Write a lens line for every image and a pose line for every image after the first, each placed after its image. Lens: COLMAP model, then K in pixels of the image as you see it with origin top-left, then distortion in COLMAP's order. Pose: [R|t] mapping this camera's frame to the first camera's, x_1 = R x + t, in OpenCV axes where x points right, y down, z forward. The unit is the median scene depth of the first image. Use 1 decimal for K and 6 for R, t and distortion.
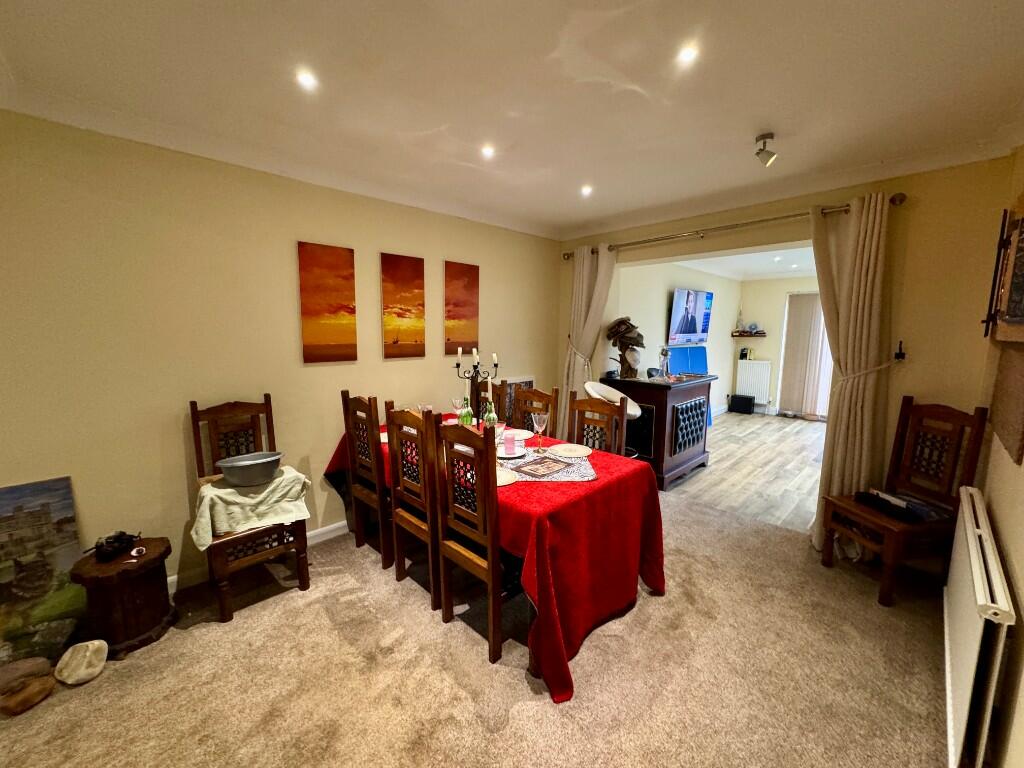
lens RADIAL K [[411.5, 0, 511.3], [0, 411.5, 385.9], [0, 0, 1]] dist [0.000266, -0.000034]
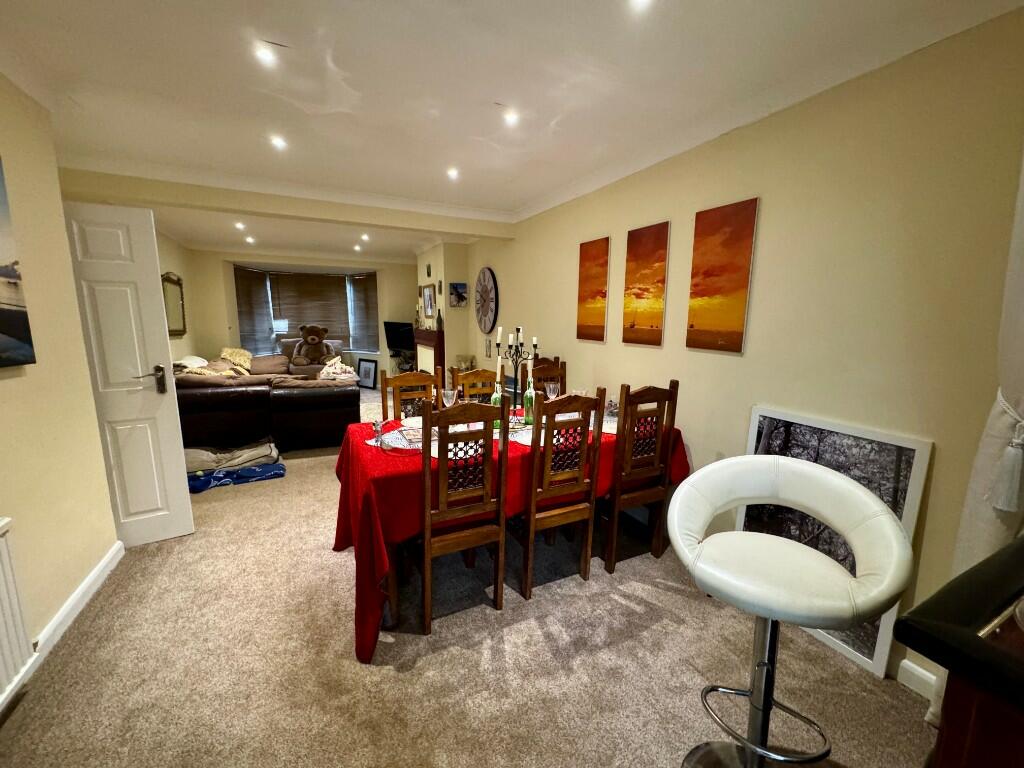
lens RADIAL K [[411.5, 0, 511.8], [0, 411.5, 388.9], [0, 0, 1]] dist [0.000266, -0.000034]
pose [[-0.300384, 0.158567, -0.940546, 0.687400], [-0.143190, 0.967413, 0.208828, -0.123561], [0.943009, 0.197405, -0.267890, 1.019523]]
